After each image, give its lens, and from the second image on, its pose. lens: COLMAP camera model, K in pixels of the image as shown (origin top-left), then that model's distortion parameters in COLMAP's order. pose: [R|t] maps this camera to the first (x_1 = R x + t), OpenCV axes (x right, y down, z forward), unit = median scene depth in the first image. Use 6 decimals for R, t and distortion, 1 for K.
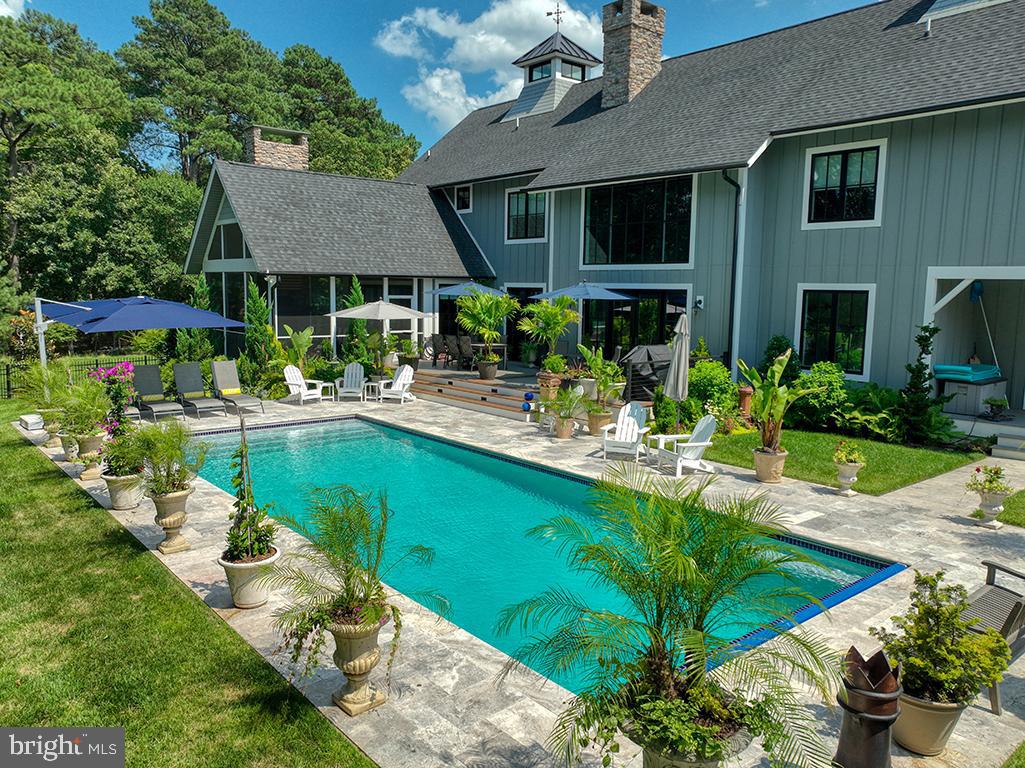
lens RADIAL K [[770.1, 0, 515.4], [0, 770.1, 383.3], [0, 0, 1]] dist [0.001136, 0.004478]
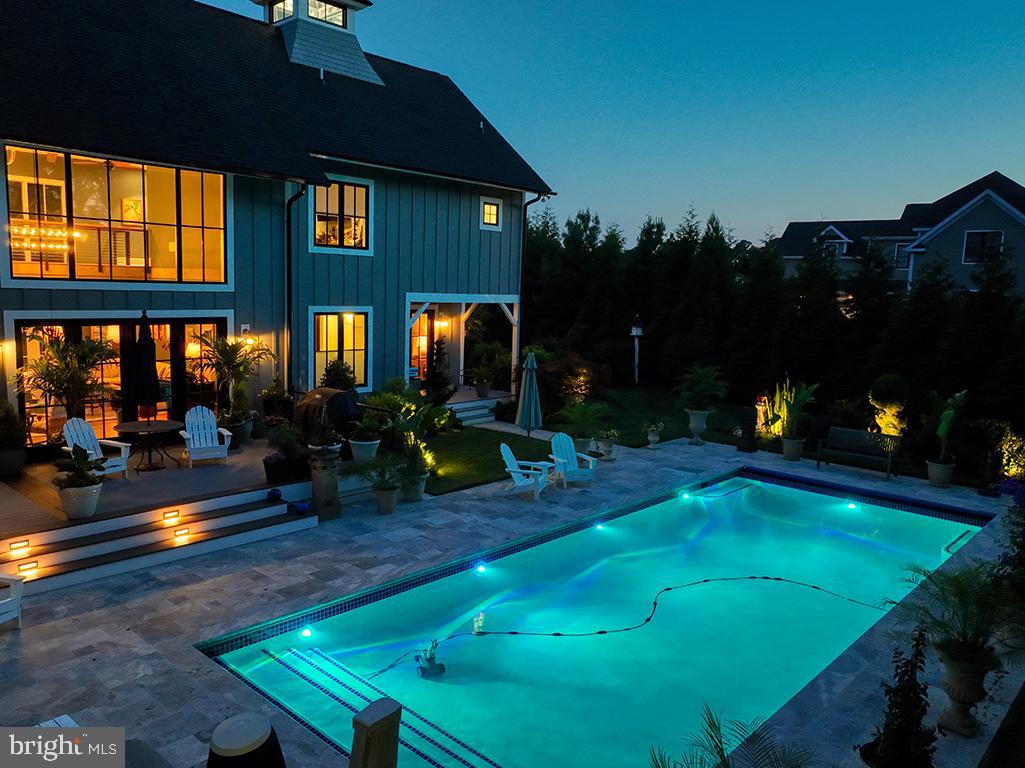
lens RADIAL K [[770.1, 0, 515.4], [0, 770.1, 383.3], [0, 0, 1]] dist [0.001136, 0.004478]
pose [[-0.119417, -0.147538, 0.981821, -0.661734], [0.087570, 0.983478, 0.158438, -0.169022], [-0.988975, 0.104898, -0.104524, 0.868739]]
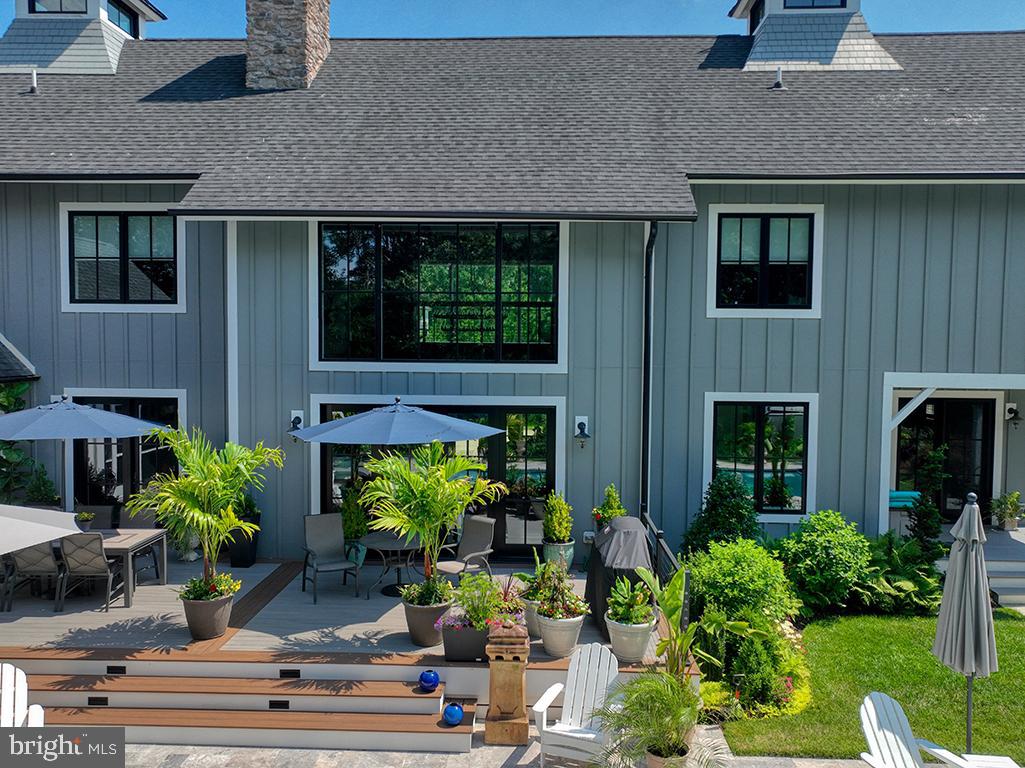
lens RADIAL K [[770.1, 0, 515.4], [0, 770.1, 383.3], [0, 0, 1]] dist [0.001136, 0.004478]
pose [[0.679101, -0.046371, 0.732579, -0.269858], [0.093016, 0.995394, -0.023219, -0.140455], [-0.728128, 0.083909, 0.680286, 0.661190]]
